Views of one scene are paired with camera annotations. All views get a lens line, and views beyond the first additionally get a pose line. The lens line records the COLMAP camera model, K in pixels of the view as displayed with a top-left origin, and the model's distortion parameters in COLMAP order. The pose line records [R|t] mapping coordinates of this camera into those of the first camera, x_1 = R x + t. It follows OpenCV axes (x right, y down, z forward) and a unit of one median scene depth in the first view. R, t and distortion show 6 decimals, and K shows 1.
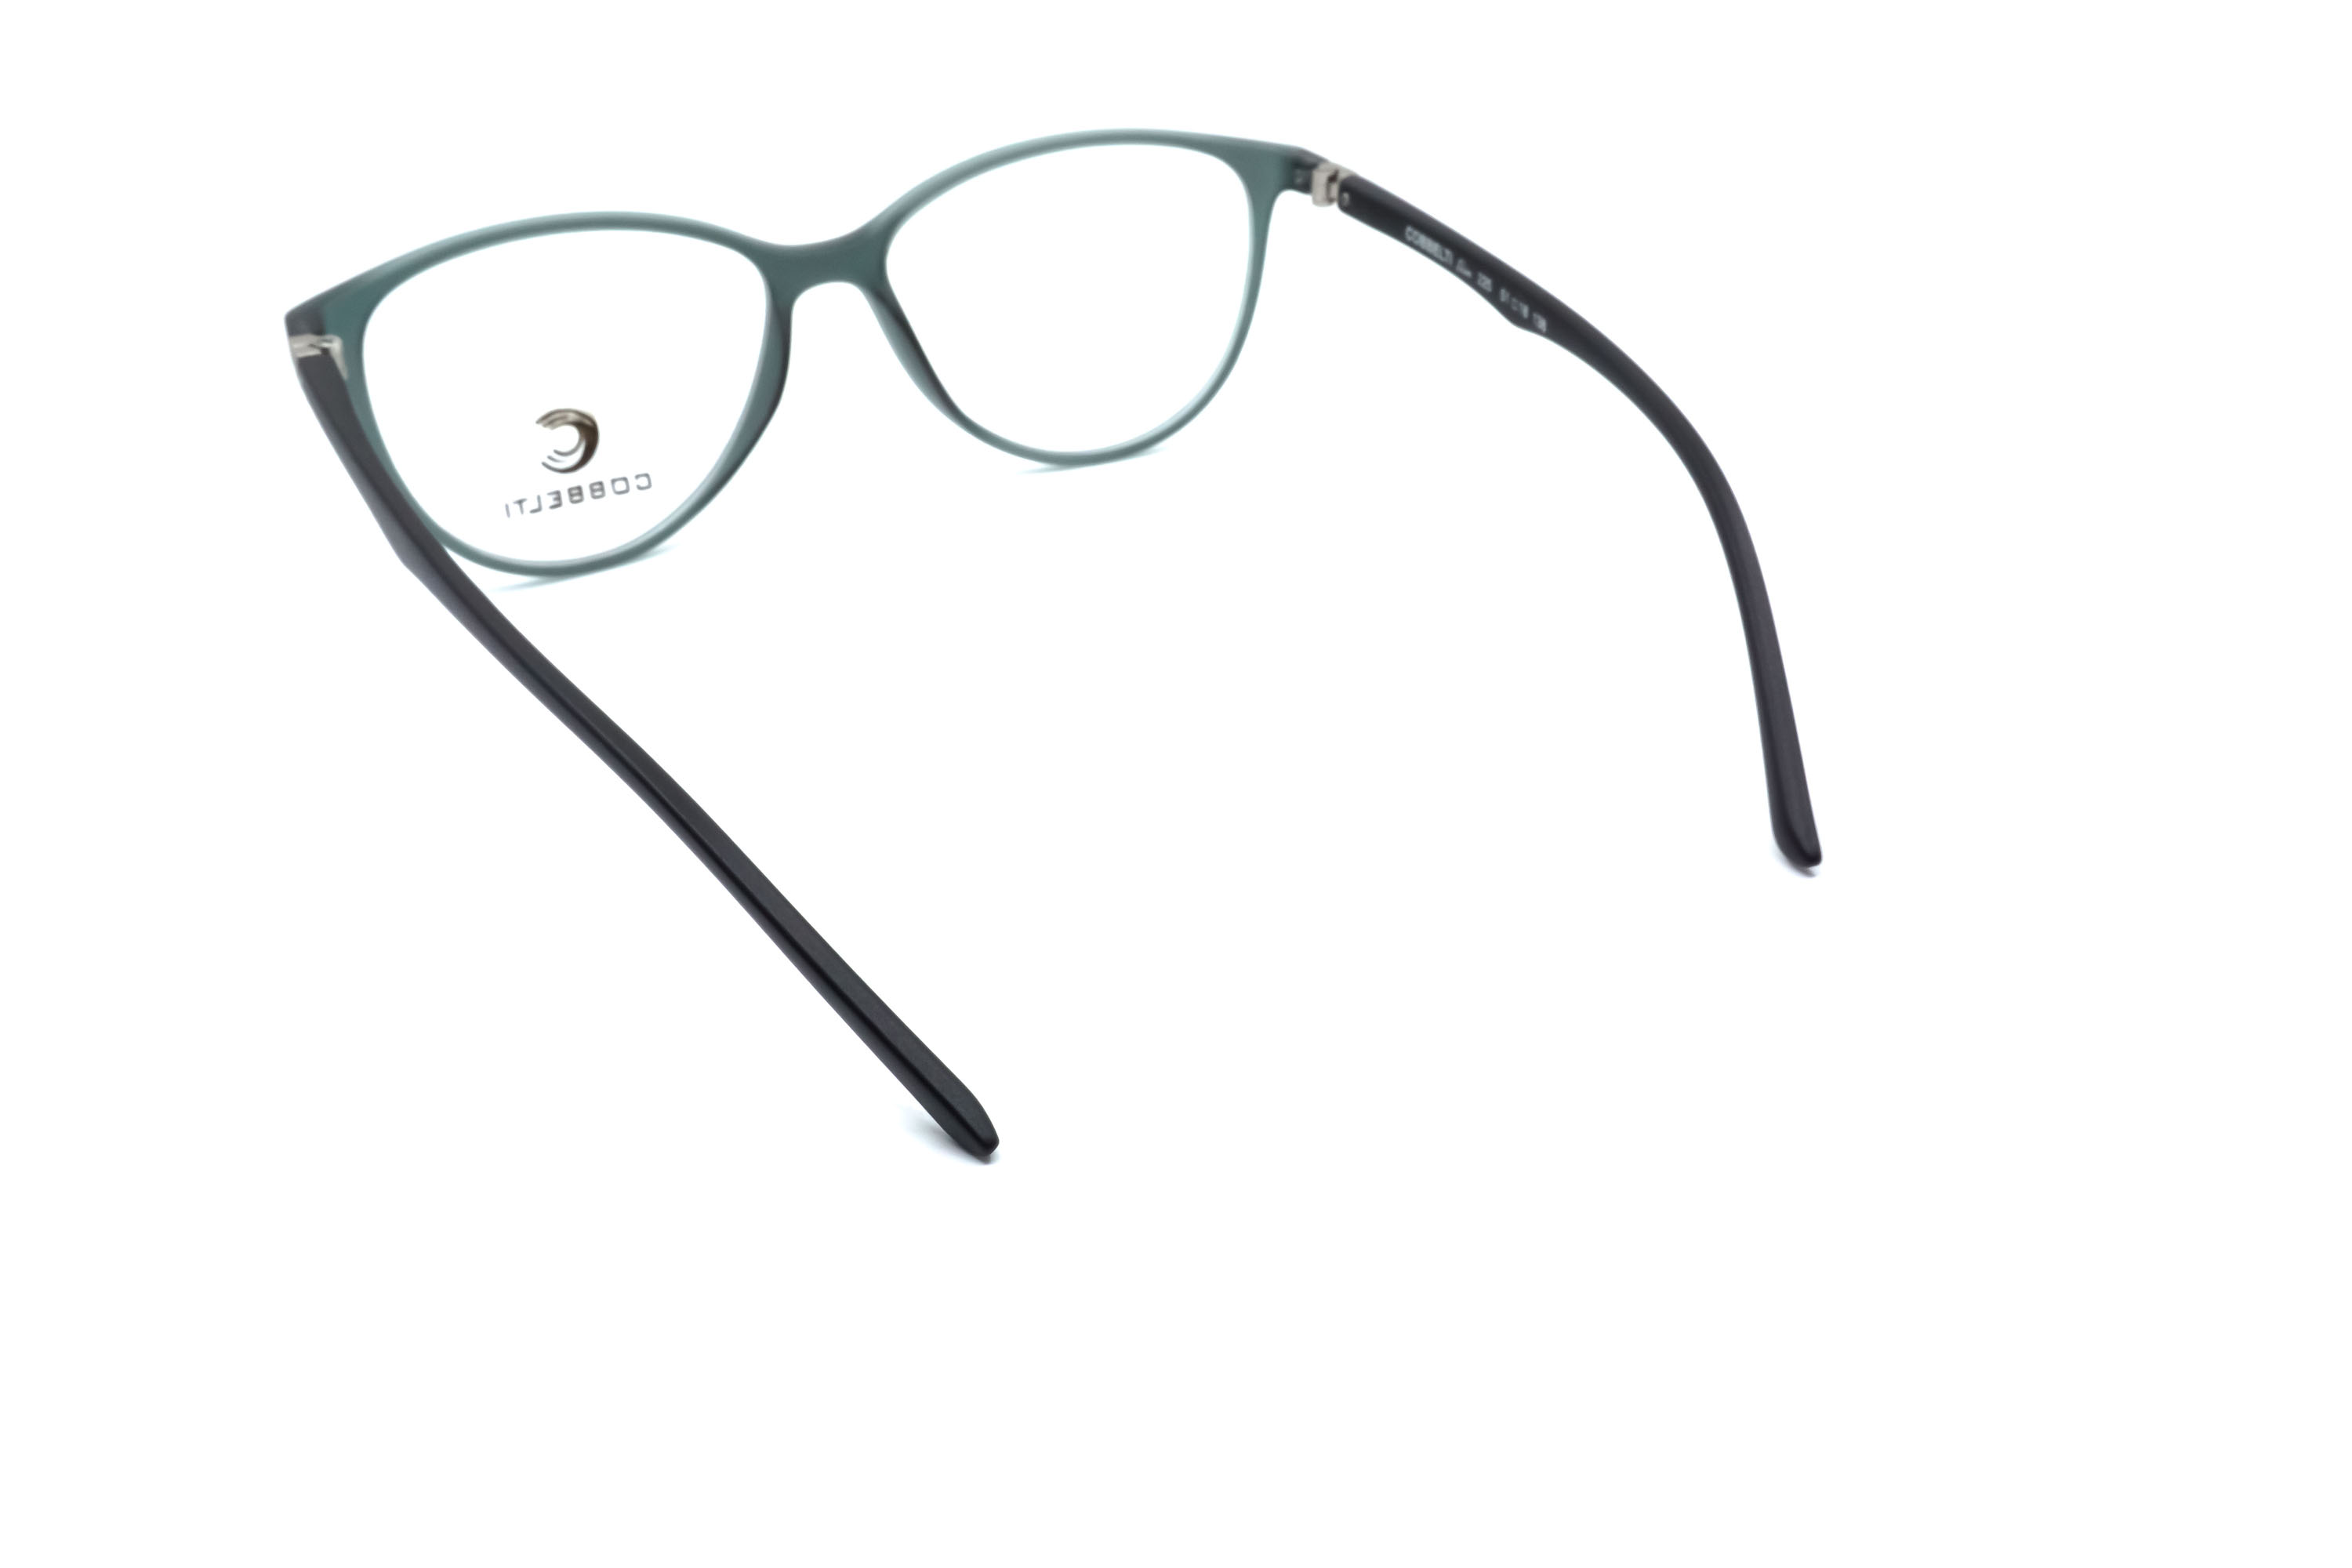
lens RADIAL K [[2649.8, 0, 1176.4], [0, 2649.8, 782.7], [0, 0, 1]] dist [0.015890, 0.000000]
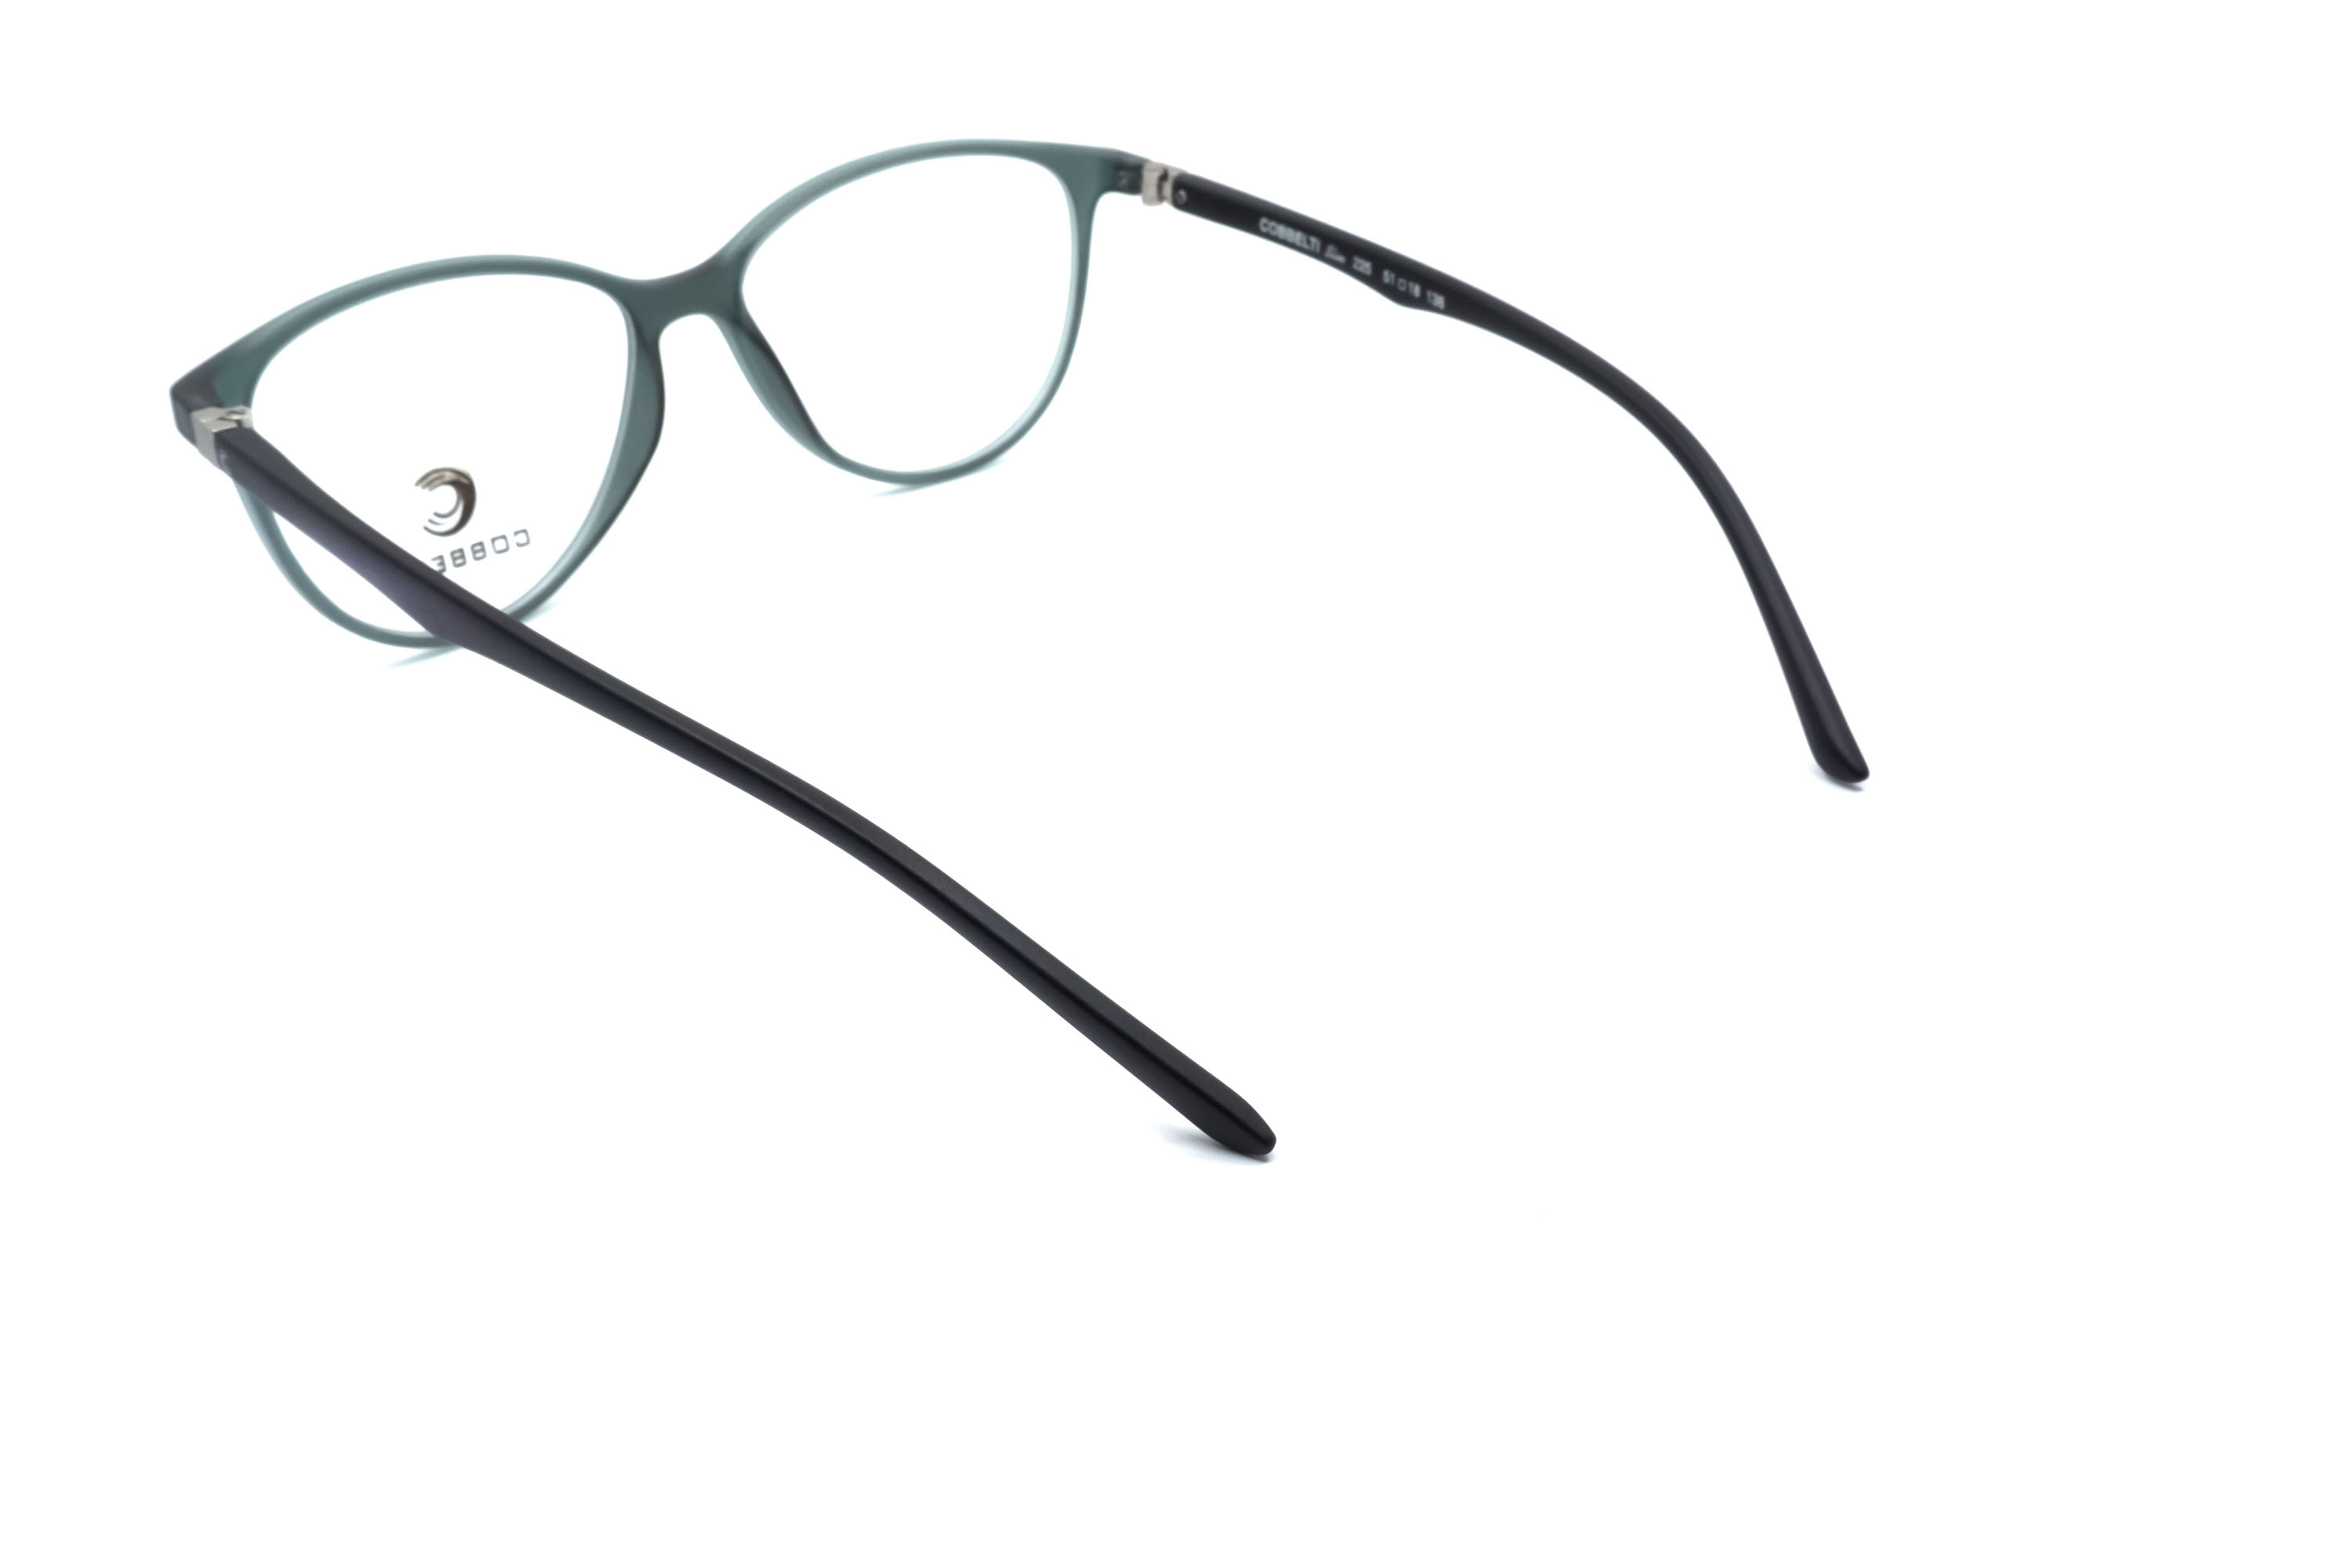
lens RADIAL K [[2649.8, 0, 1180.3], [0, 2649.8, 789.9], [0, 0, 1]] dist [0.015890, 0.000000]
pose [[0.964412, -0.116146, 0.237530, -0.211185], [0.117250, 0.993057, 0.009525, -0.005548], [-0.236987, 0.018664, 0.971334, 0.024368]]
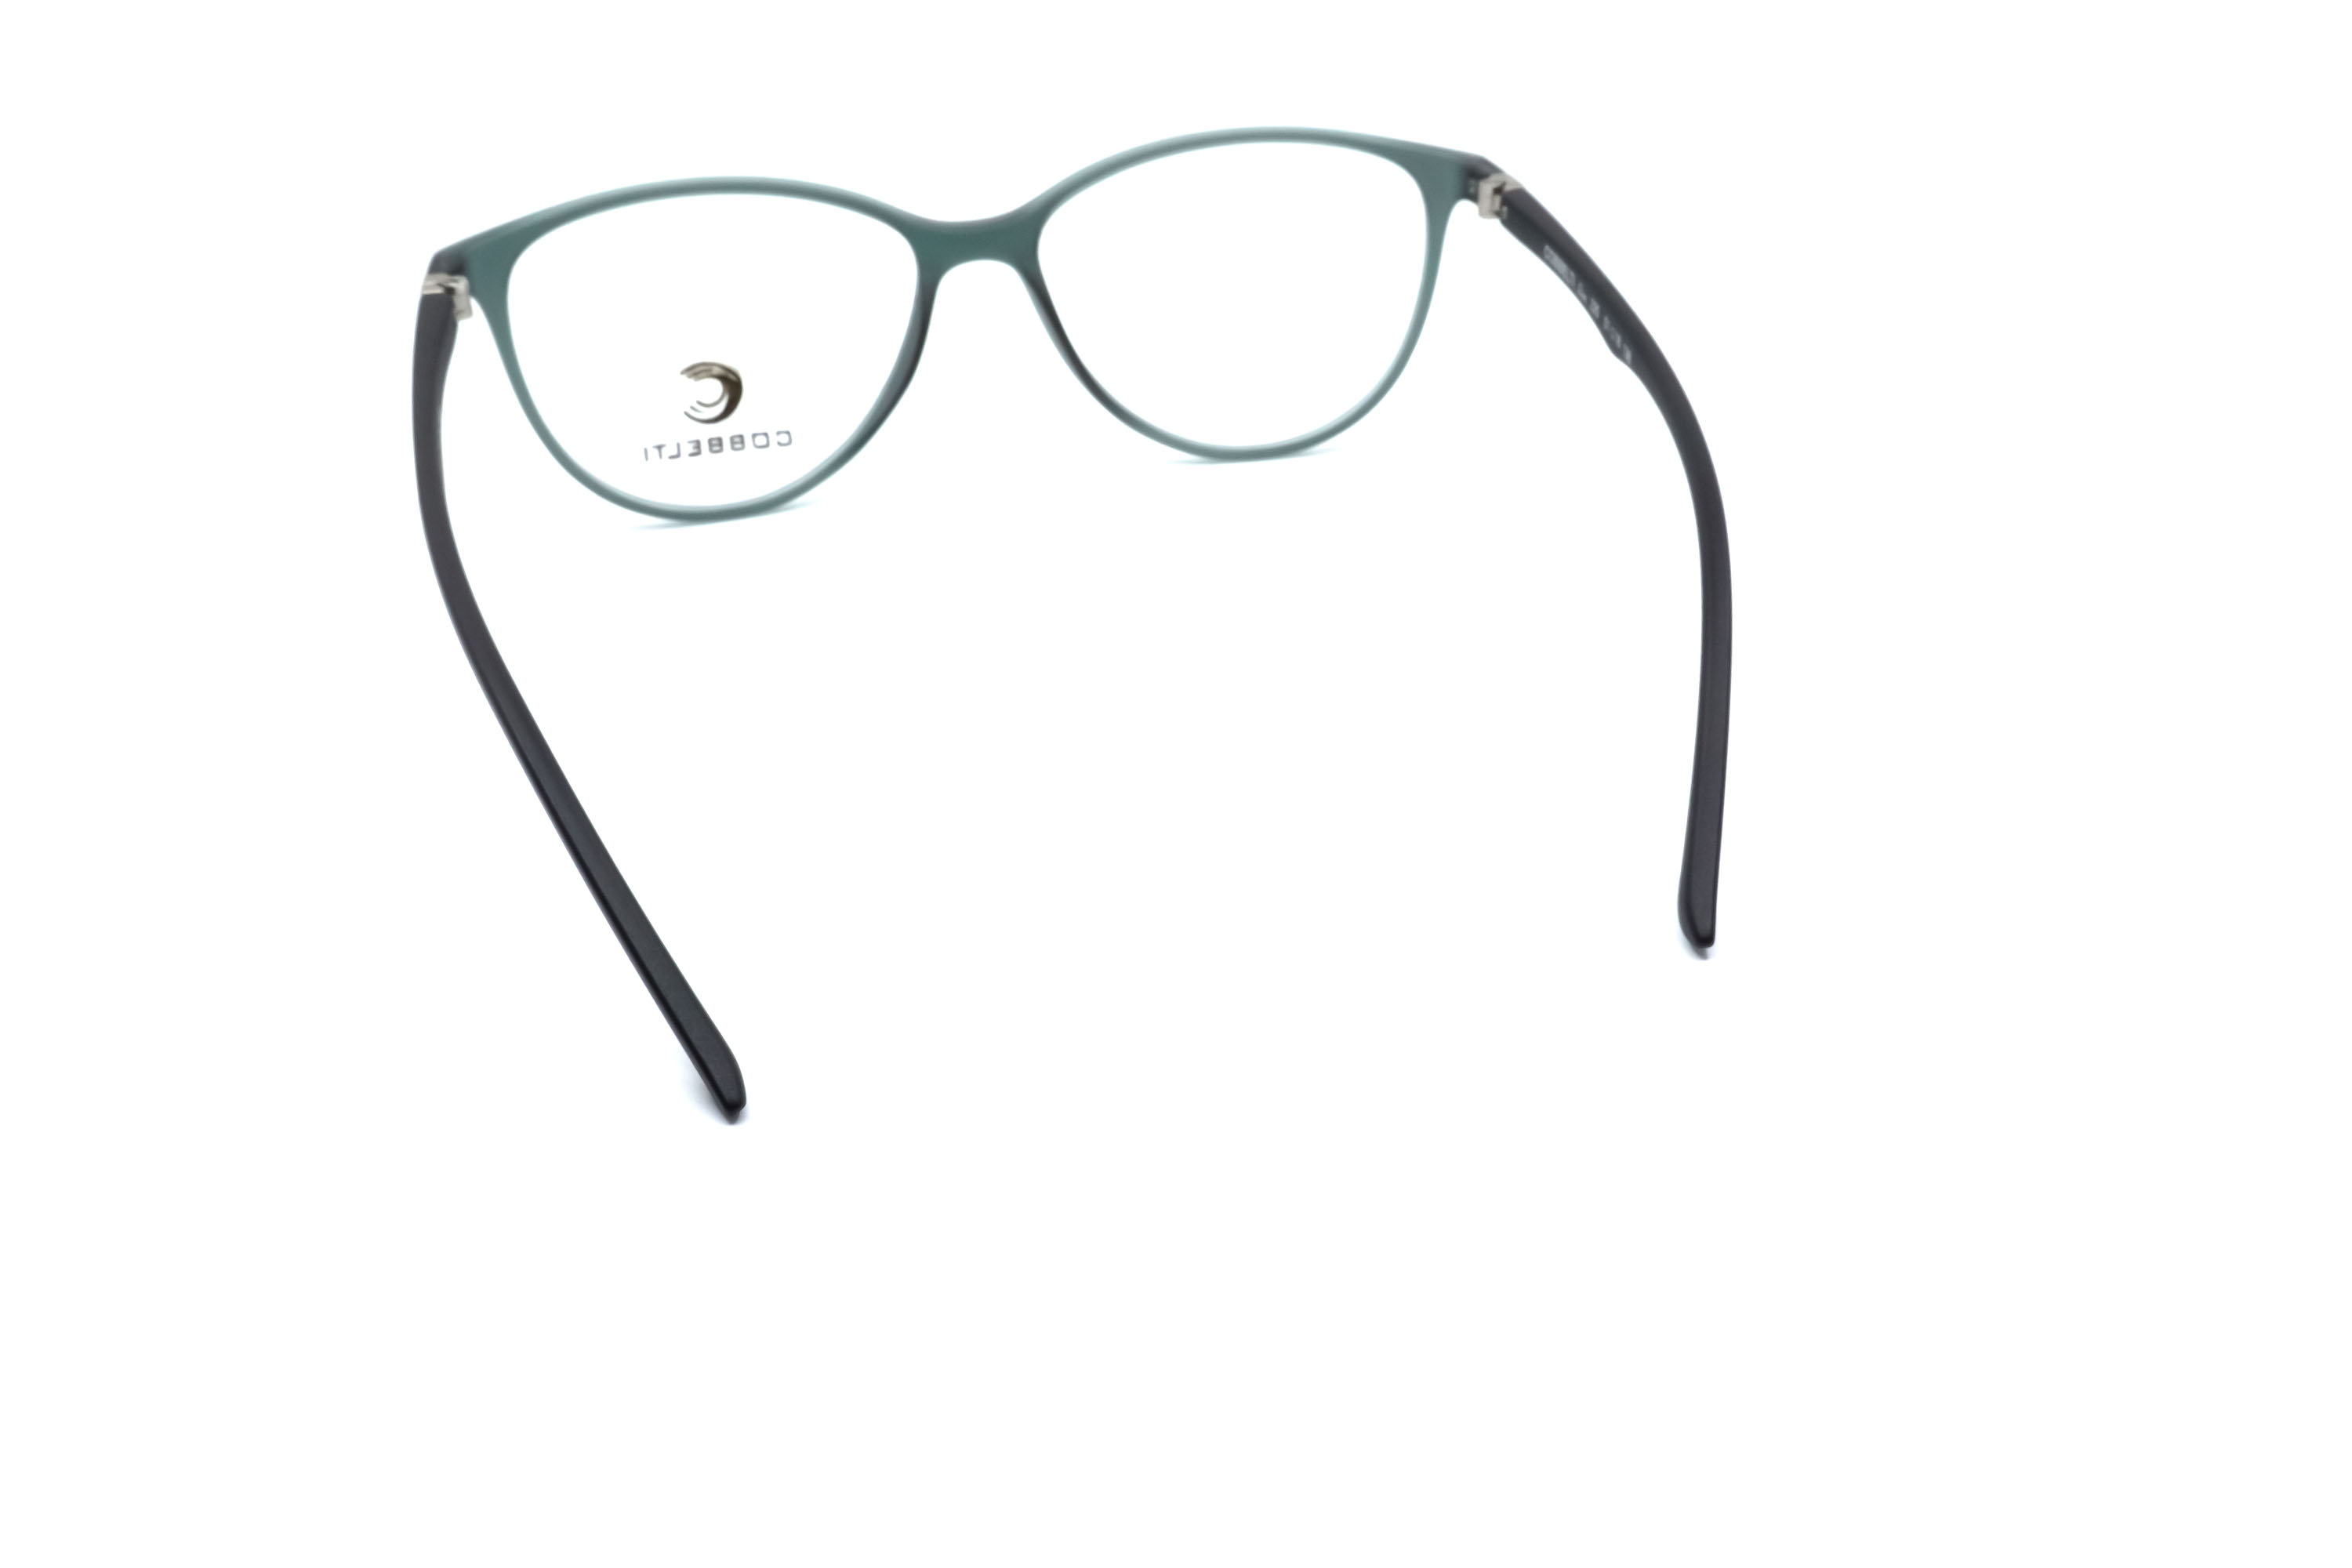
lens RADIAL K [[2649.8, 0, 1170.8], [0, 2649.8, 771.5], [0, 0, 1]] dist [0.015890, 0.000000]
pose [[0.964142, 0.116283, -0.238556, 0.209955], [-0.115715, 0.993146, 0.016434, -0.018523], [0.238833, 0.011759, 0.970990, 0.028380]]
